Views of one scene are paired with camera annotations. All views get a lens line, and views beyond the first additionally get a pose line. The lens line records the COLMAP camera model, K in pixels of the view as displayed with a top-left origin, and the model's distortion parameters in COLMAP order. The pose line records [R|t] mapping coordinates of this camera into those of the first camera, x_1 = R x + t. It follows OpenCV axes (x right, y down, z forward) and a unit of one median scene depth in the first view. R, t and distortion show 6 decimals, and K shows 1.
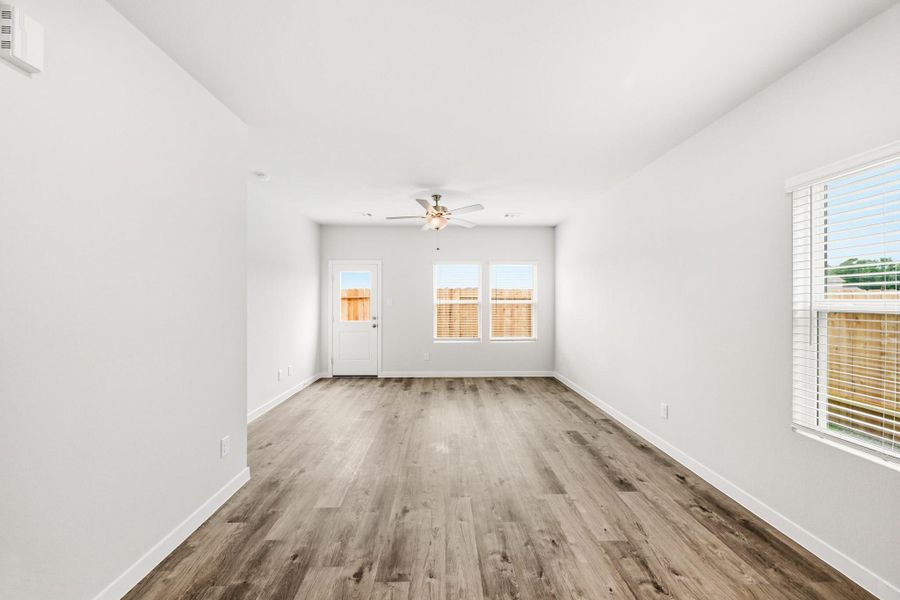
lens RADIAL K [[353.6, 0, 447.2], [0, 353.6, 303.2], [0, 0, 1]] dist [-0.000583, 0.000169]
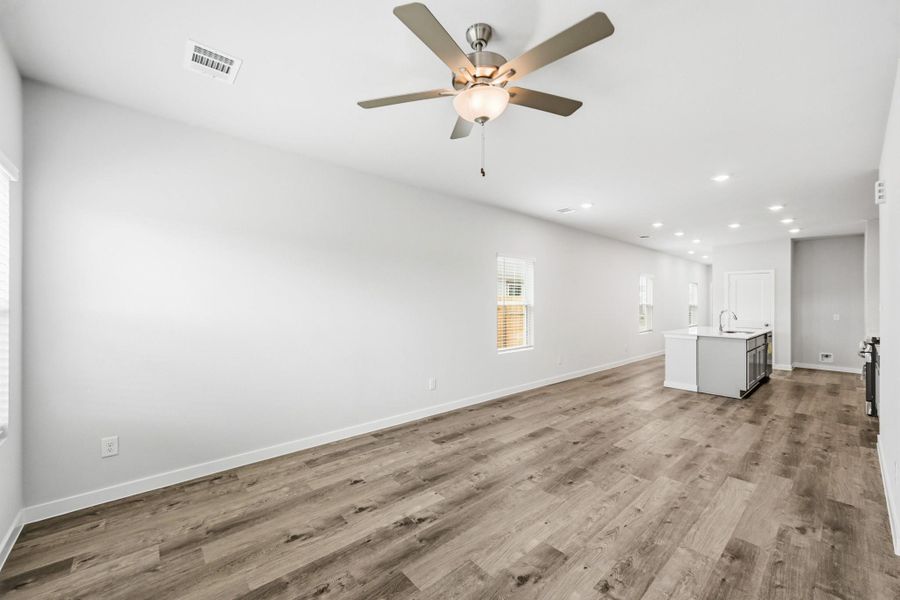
lens RADIAL K [[353.6, 0, 452.1], [0, 353.6, 301.1], [0, 0, 1]] dist [-0.000583, 0.000169]
pose [[-0.653855, -0.002577, 0.756616, -0.361860], [-0.000175, 0.999995, 0.003254, -0.009368], [-0.756620, 0.001995, -0.653852, 1.511207]]
